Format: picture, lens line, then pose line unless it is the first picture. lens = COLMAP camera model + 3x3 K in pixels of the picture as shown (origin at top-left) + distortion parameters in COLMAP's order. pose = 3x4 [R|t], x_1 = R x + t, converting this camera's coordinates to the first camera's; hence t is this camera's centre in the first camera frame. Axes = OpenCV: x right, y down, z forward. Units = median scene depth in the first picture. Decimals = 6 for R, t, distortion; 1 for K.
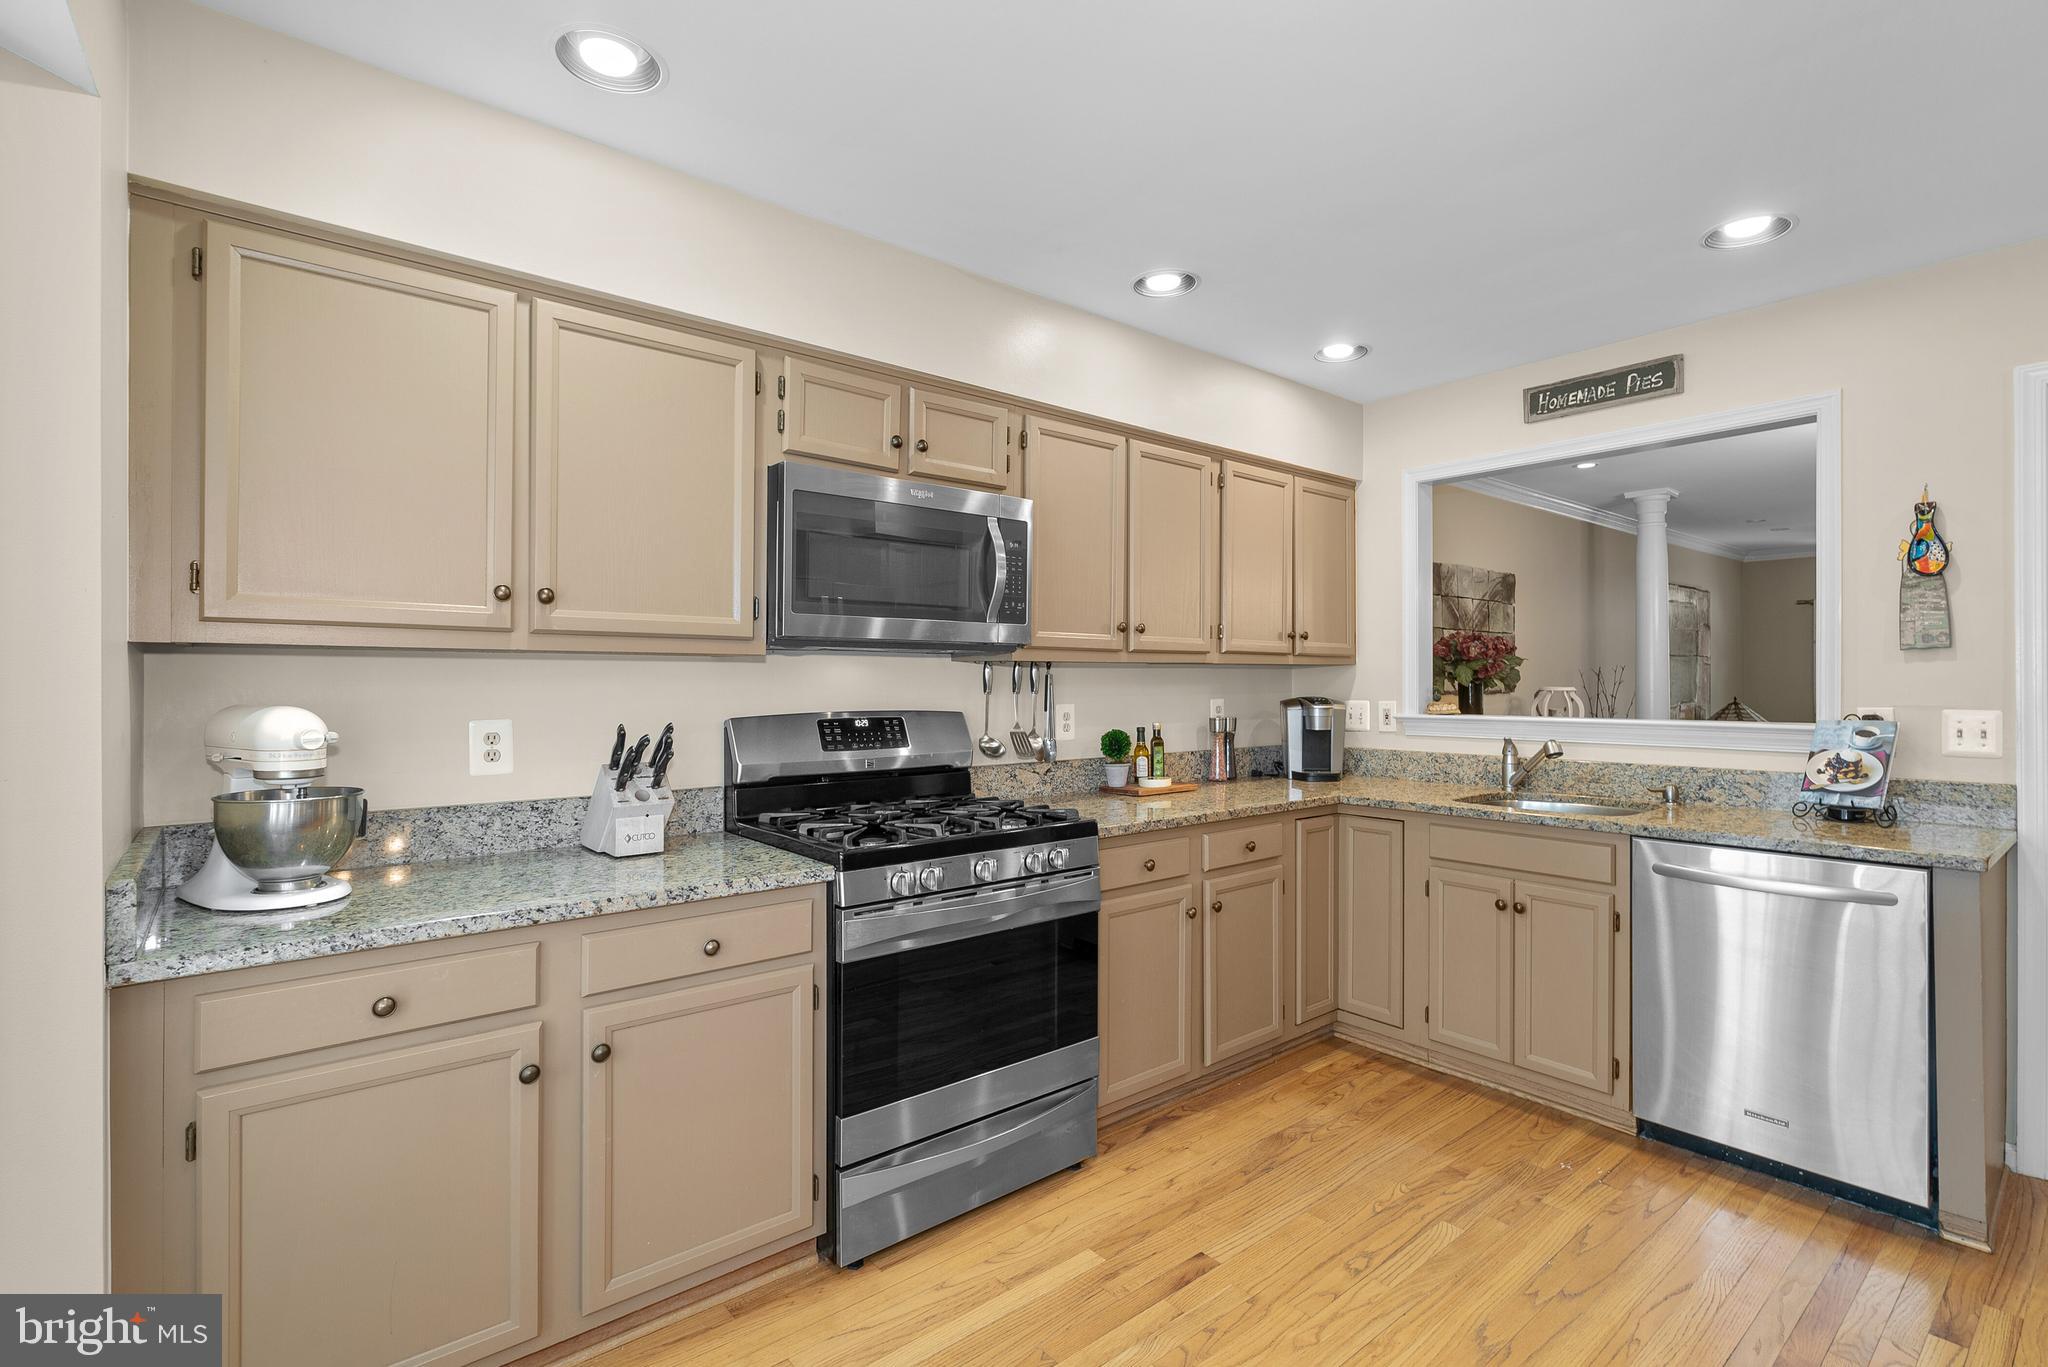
lens RADIAL K [[941.0, 0, 1025.4], [0, 941.0, 681.5], [0, 0, 1]] dist [-0.004212, 0.002567]
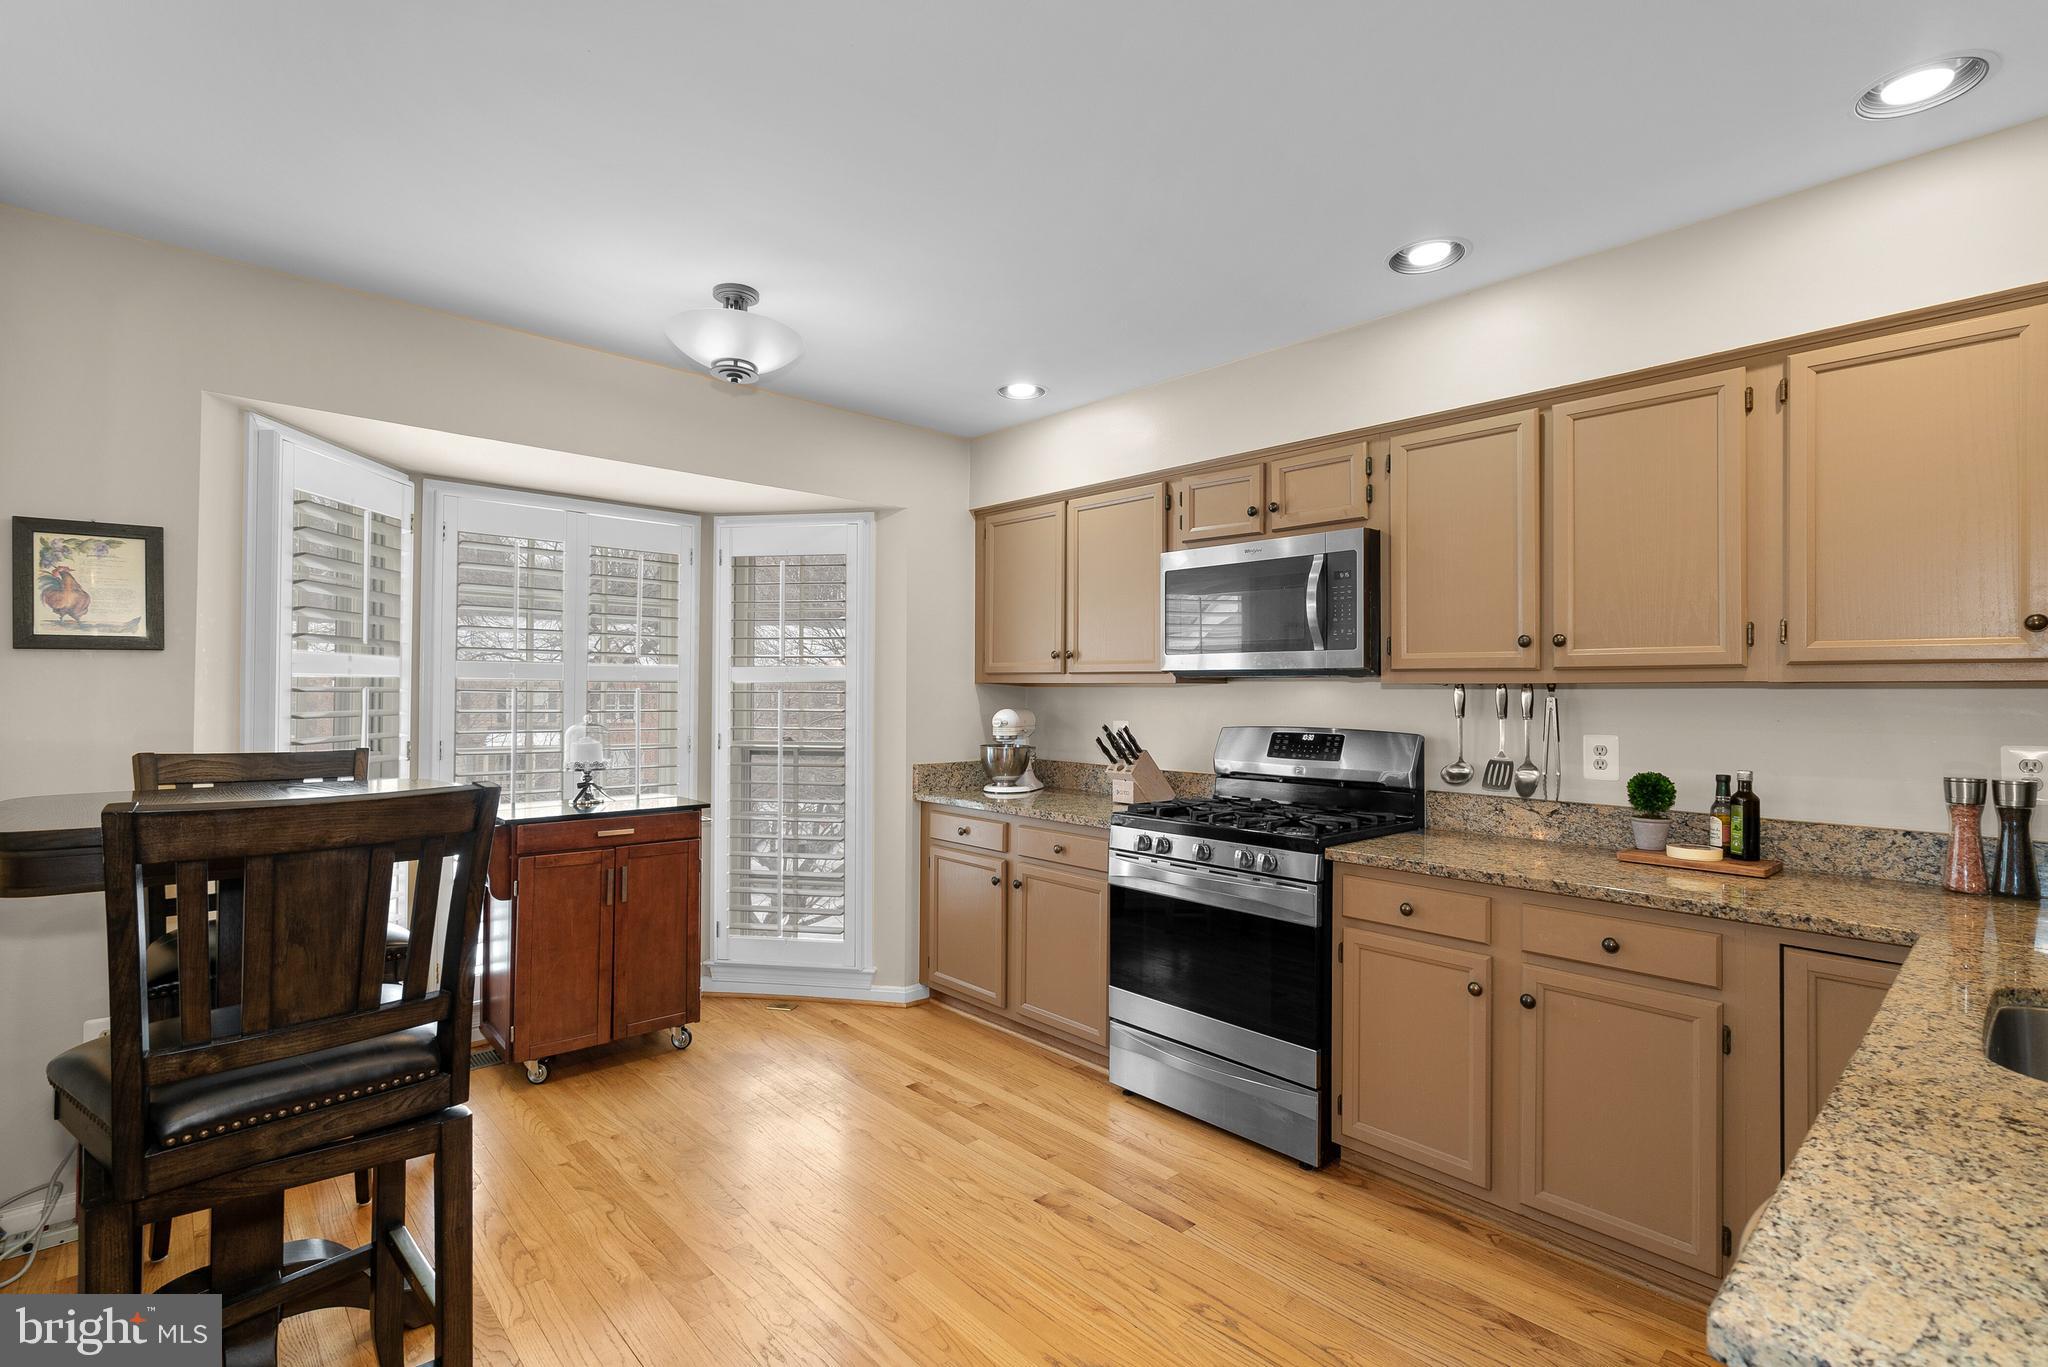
lens RADIAL K [[941.0, 0, 1026.9], [0, 941.0, 679.0], [0, 0, 1]] dist [-0.004212, 0.002567]
pose [[0.060571, -0.011275, -0.998100, 0.989684], [-0.006706, 0.999909, -0.011702, -0.013040], [0.998141, 0.007402, 0.060489, 0.565543]]
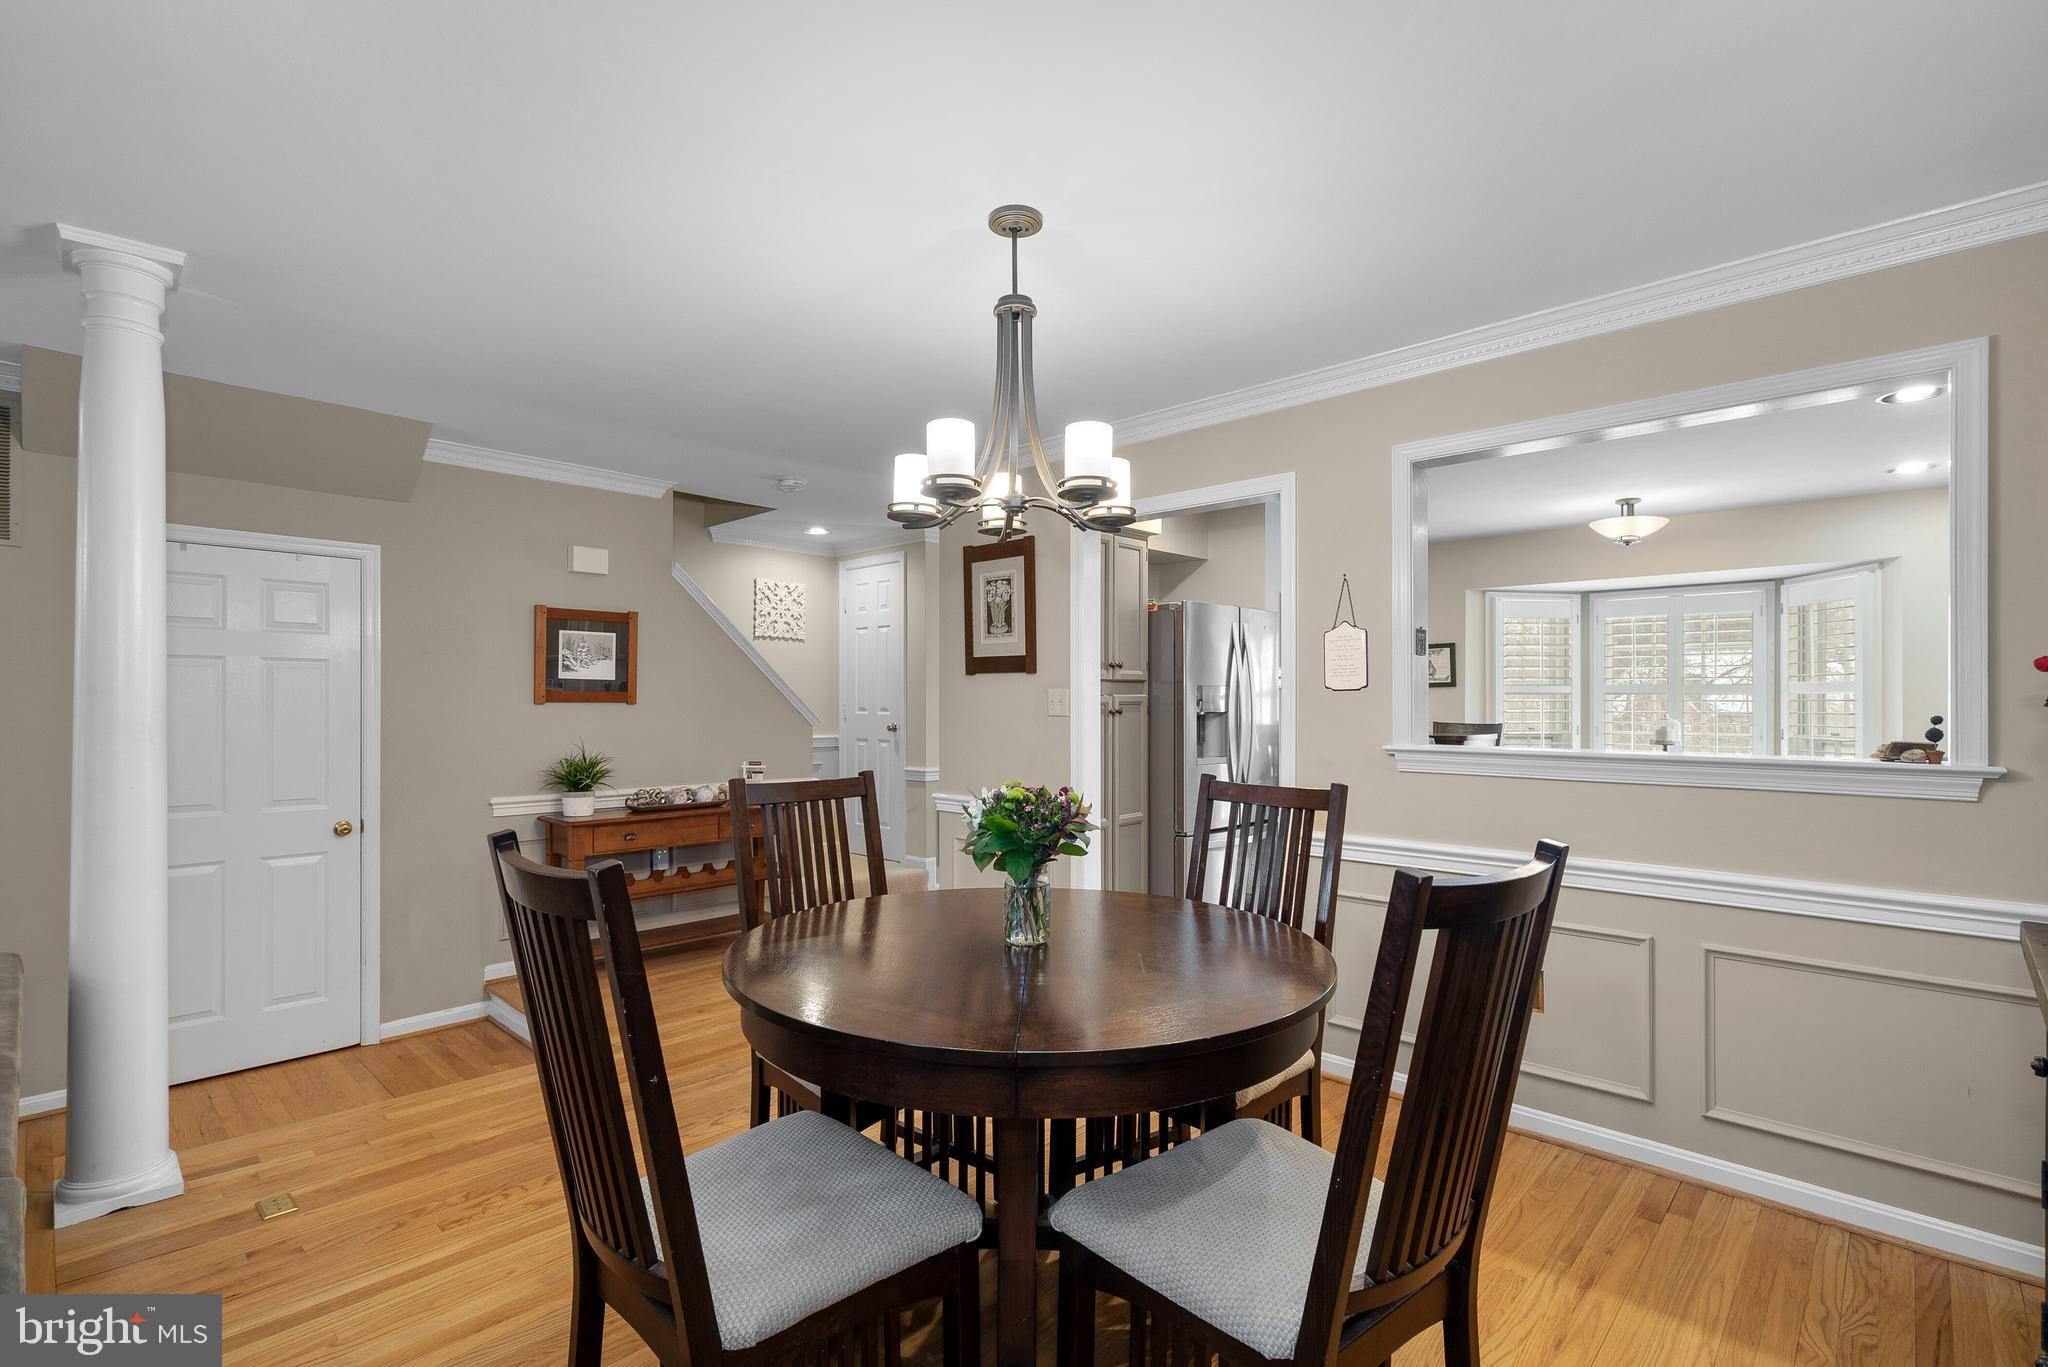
lens RADIAL K [[941.0, 0, 1024.2], [0, 941.0, 698.0], [0, 0, 1]] dist [-0.004212, 0.002567]
pose [[-0.992853, -0.001004, -0.119342, 1.468003], [-0.000580, 0.999993, -0.003592, -0.004021], [0.119345, -0.003497, -0.992847, 2.086482]]
